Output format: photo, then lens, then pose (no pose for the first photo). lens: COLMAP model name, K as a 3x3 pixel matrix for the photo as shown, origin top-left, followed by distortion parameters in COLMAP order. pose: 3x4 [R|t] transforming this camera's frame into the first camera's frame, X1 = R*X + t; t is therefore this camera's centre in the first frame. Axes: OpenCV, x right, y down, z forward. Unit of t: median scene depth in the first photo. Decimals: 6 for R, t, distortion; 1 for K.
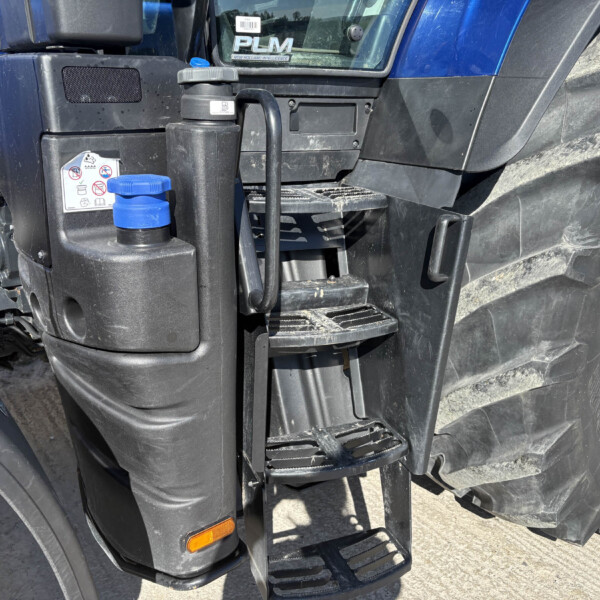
lens RADIAL K [[625.8, 0, 298.6], [0, 625.8, 311.8], [0, 0, 1]] dist [0.021372, 0.010821]
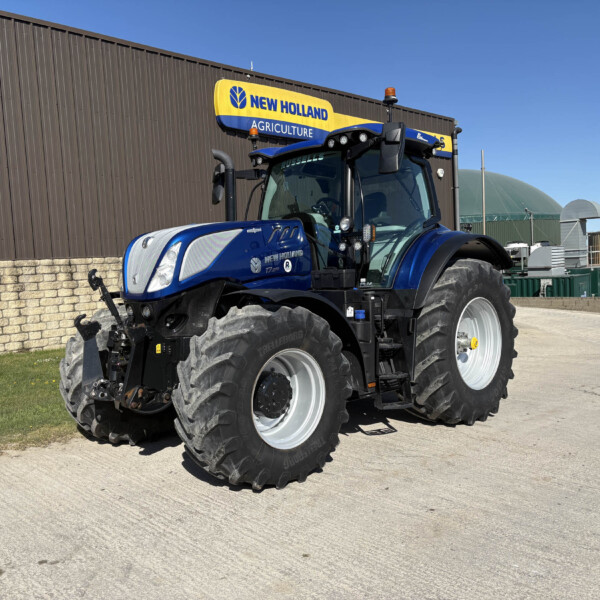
lens RADIAL K [[625.8, 0, 298.6], [0, 625.8, 311.8], [0, 0, 1]] dist [0.021372, 0.010821]
pose [[0.992913, -0.045119, 0.109950, -0.970269], [0.074145, 0.958186, -0.276373, 0.898512], [-0.092883, 0.282567, 0.954740, -2.956196]]
